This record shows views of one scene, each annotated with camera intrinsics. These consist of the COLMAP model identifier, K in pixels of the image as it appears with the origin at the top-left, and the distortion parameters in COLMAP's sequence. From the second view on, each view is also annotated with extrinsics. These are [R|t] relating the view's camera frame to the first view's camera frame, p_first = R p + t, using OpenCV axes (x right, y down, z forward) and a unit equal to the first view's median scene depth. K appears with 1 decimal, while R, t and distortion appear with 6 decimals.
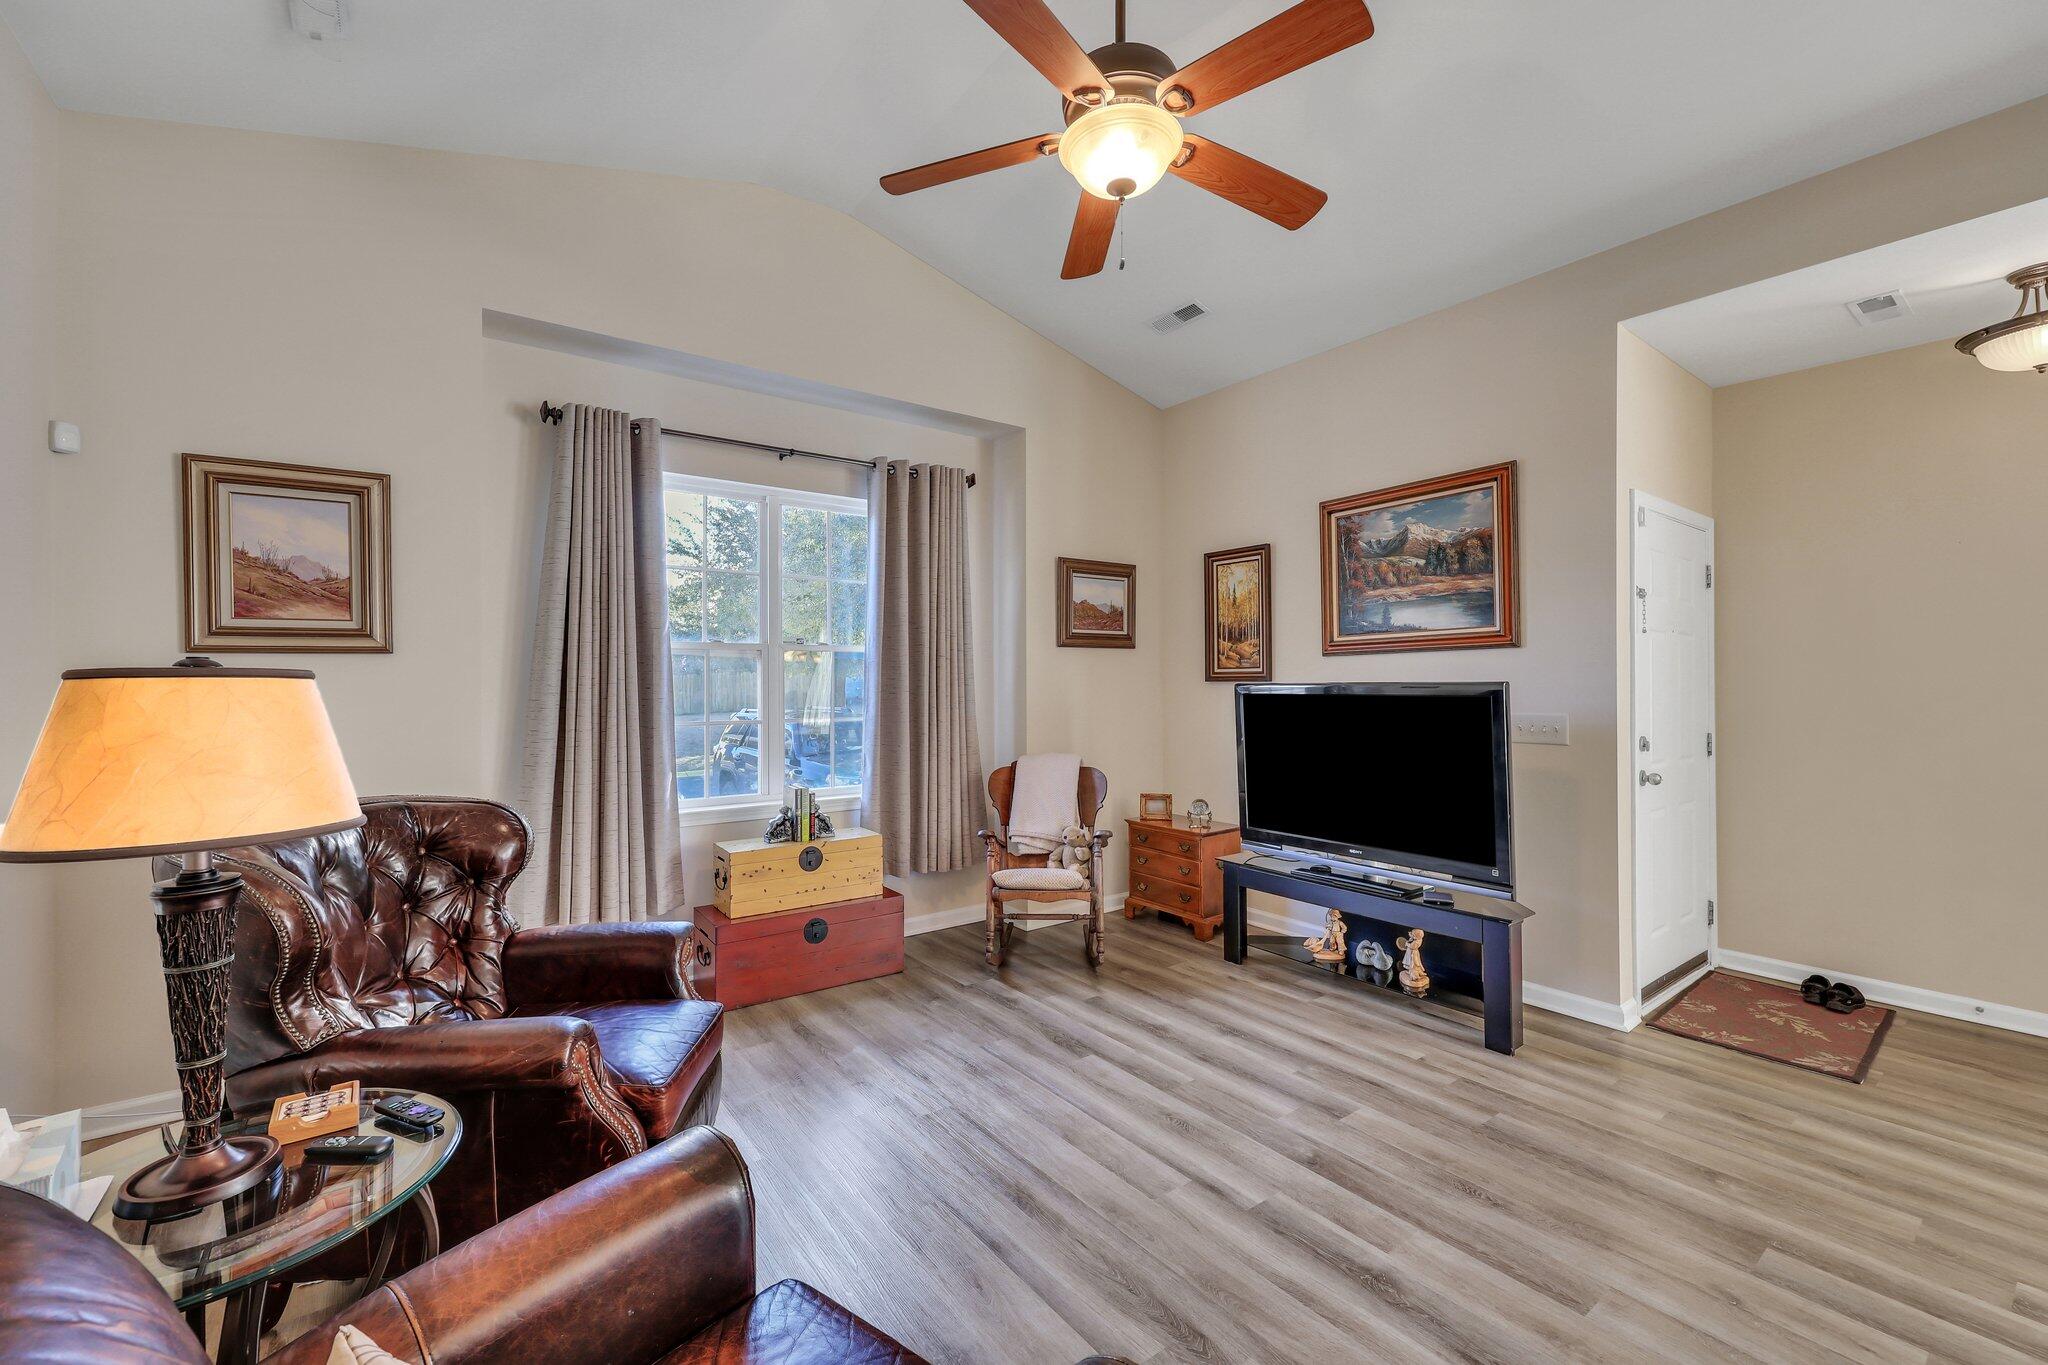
lens RADIAL K [[840.1, 0, 1018.3], [0, 840.1, 682.3], [0, 0, 1]] dist [-0.002383, 0.000291]
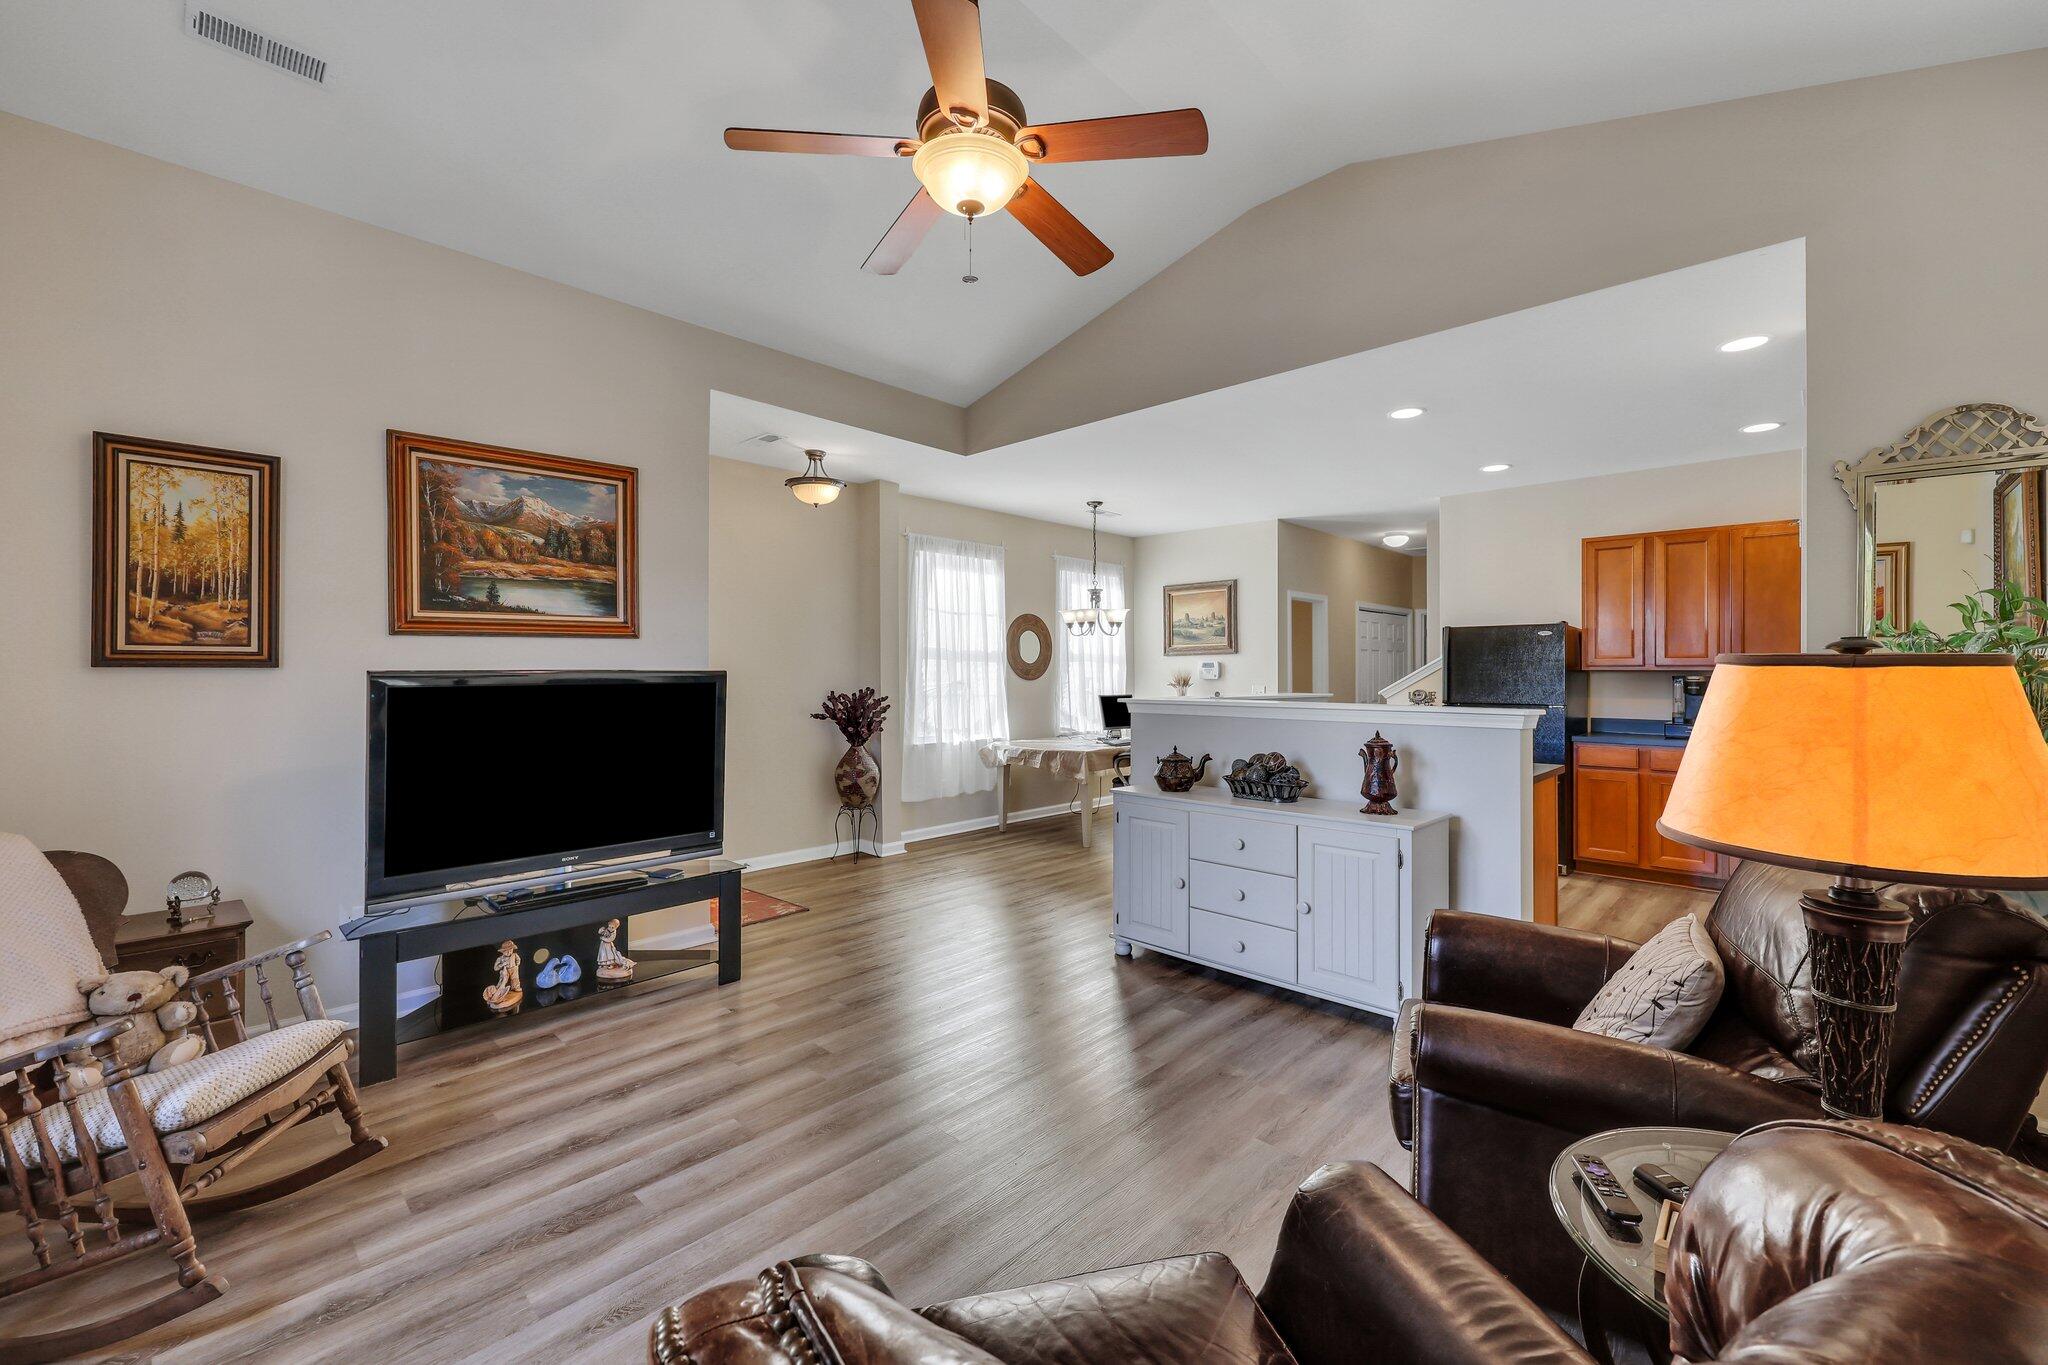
lens RADIAL K [[840.1, 0, 1030.9], [0, 840.1, 670.0], [0, 0, 1]] dist [-0.002383, 0.000291]
pose [[-0.186159, 0.005061, 0.982507, -0.559775], [-0.001750, 0.999983, -0.005483, 0.004243], [-0.982518, -0.002740, -0.186147, 0.669419]]
